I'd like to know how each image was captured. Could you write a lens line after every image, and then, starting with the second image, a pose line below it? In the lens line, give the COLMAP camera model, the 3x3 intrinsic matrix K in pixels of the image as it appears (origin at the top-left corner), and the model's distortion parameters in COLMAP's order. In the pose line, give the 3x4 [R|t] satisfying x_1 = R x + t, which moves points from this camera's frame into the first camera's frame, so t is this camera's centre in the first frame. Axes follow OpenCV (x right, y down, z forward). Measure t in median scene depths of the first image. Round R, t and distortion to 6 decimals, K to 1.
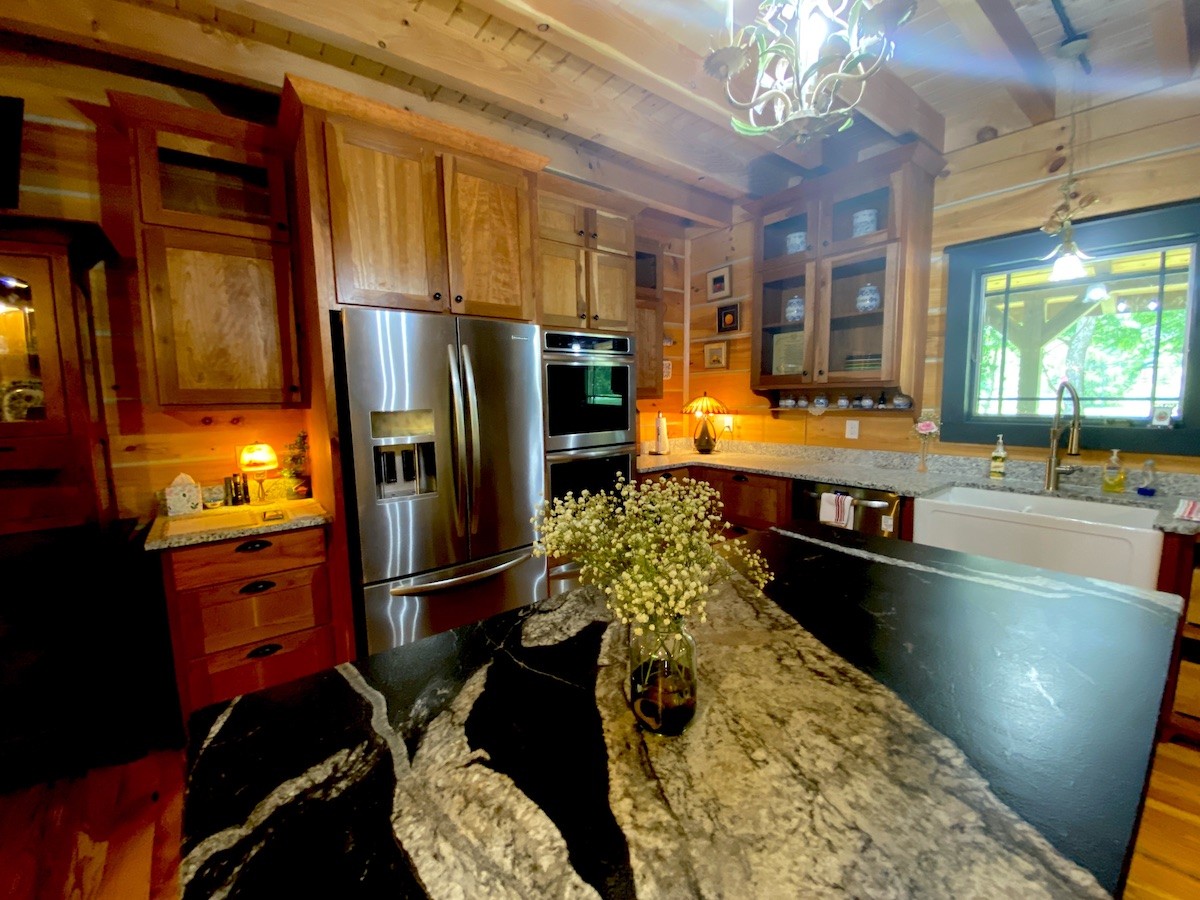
lens RADIAL K [[490.0, 0, 597.9], [0, 490.0, 447.7], [0, 0, 1]] dist [-0.001185, -0.011241]
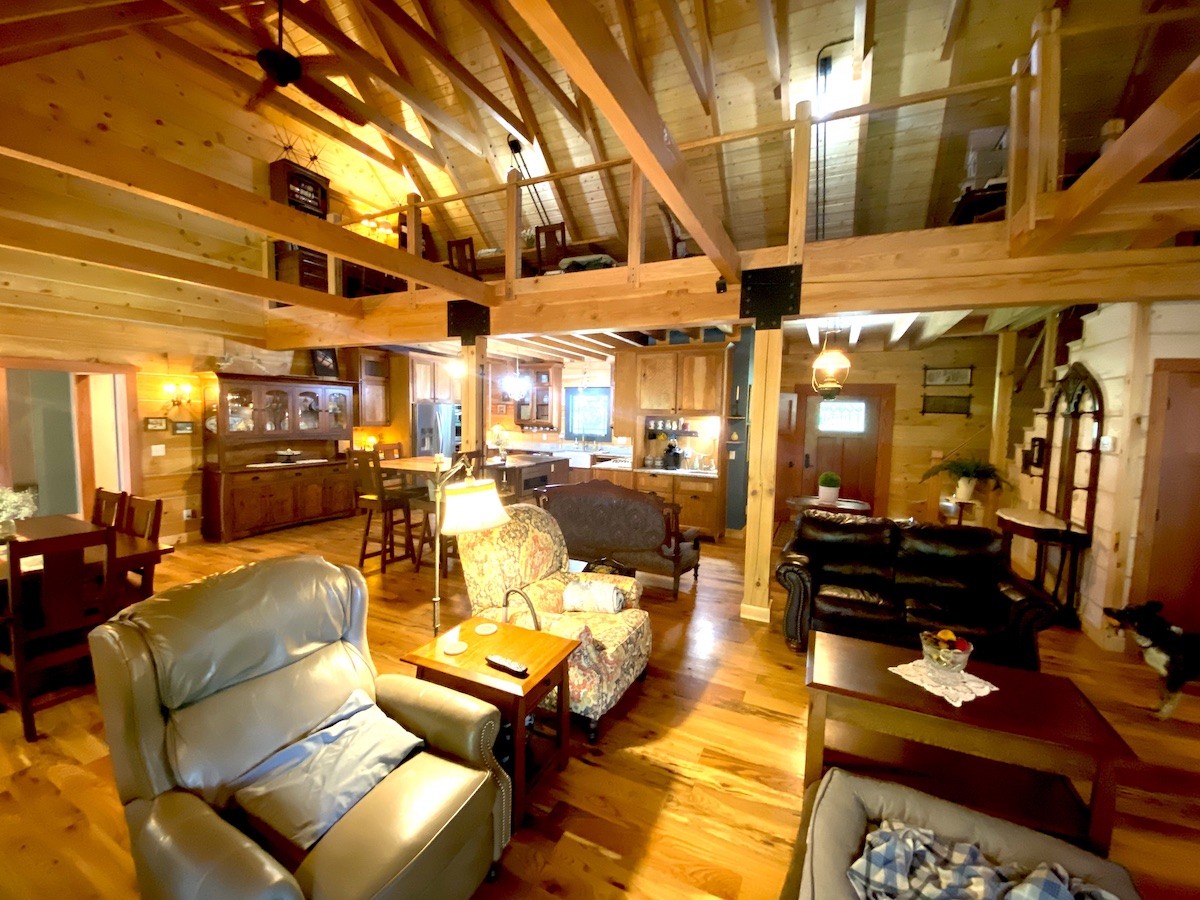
lens RADIAL K [[490.0, 0, 600.7], [0, 490.0, 451.0], [0, 0, 1]] dist [-0.001185, -0.011241]
pose [[0.893408, -0.002839, 0.449238, -0.620128], [0.015804, 0.999560, -0.025114, 0.147468], [-0.448969, 0.029537, 0.893059, -2.108803]]
